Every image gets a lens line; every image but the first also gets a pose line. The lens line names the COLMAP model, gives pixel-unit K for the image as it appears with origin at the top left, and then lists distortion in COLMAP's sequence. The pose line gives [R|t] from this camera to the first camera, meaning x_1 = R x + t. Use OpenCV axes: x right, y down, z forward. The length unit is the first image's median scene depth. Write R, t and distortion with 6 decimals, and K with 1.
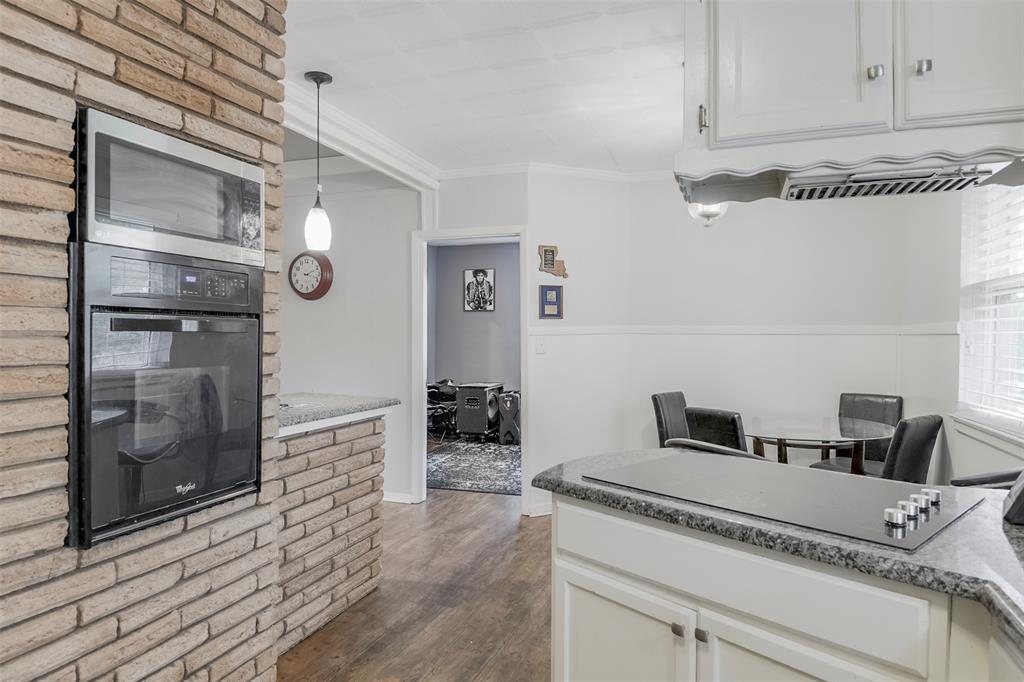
lens RADIAL K [[617.9, 0, 516.2], [0, 617.9, 344.8], [0, 0, 1]] dist [0.002193, -0.001900]
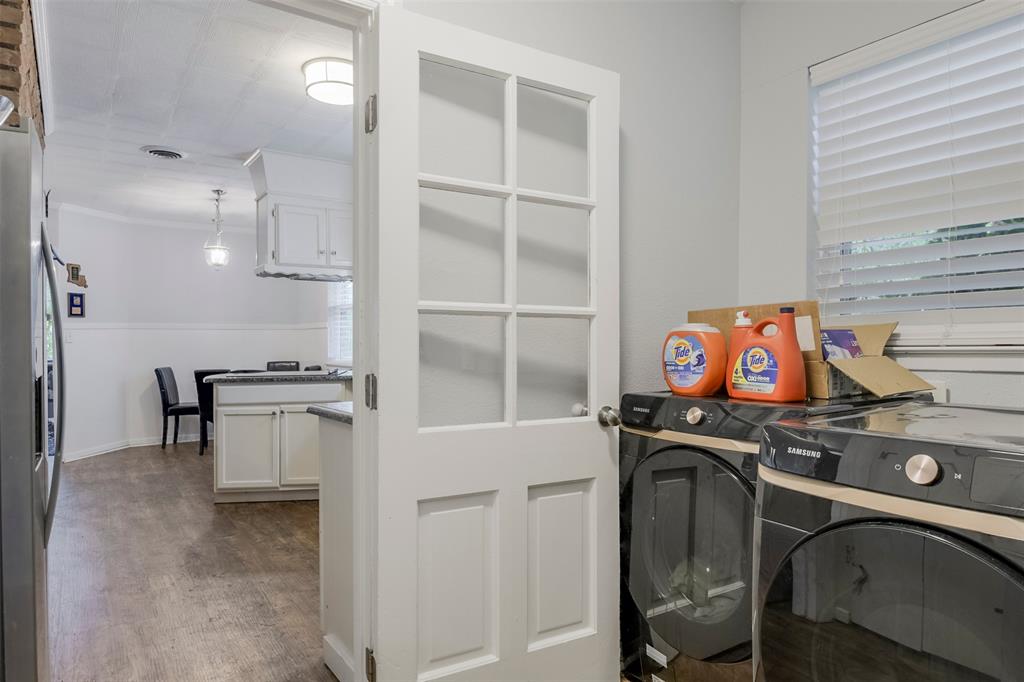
lens RADIAL K [[640.8, 0, 500.6], [0, 640.8, 338.5], [0, 0, 1]] dist [0.017416, -0.002352]
pose [[0.590243, -0.005704, 0.807206, -0.607037], [0.020856, 0.999749, -0.008185, 0.040621], [-0.806956, 0.021666, 0.590214, -0.677763]]
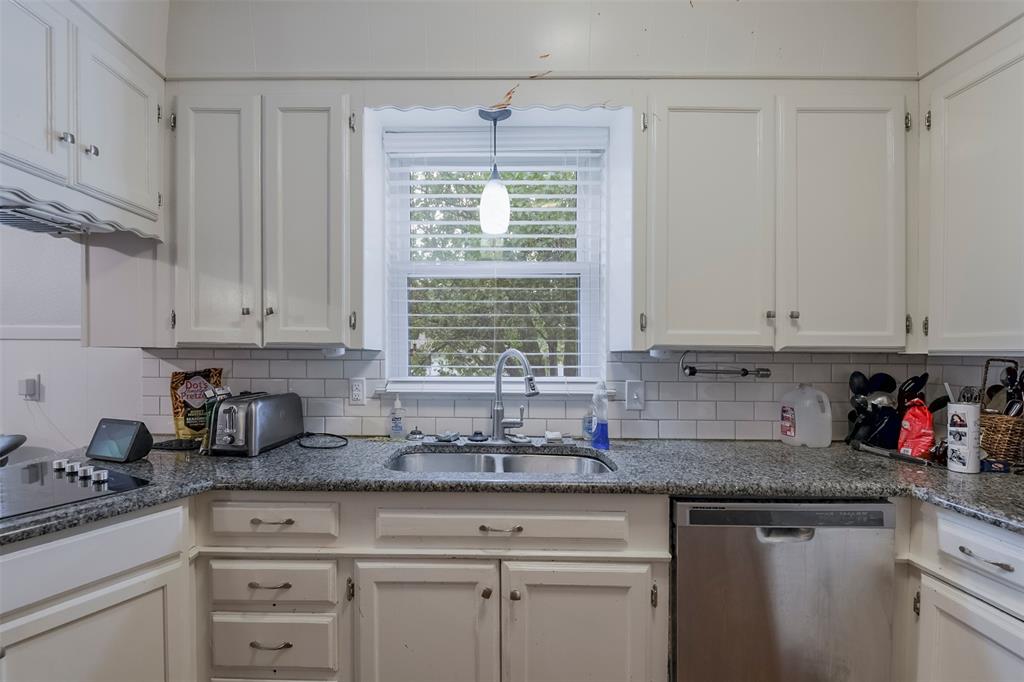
lens RADIAL K [[489.6, 0, 486.9], [0, 489.6, 361.3], [0, 0, 1]] dist [-0.001422, -0.001876]
pose [[-0.330883, -0.034085, 0.943056, -0.214189], [0.005363, 0.999263, 0.037998, -0.004573], [-0.943657, 0.017631, -0.330456, 0.168984]]
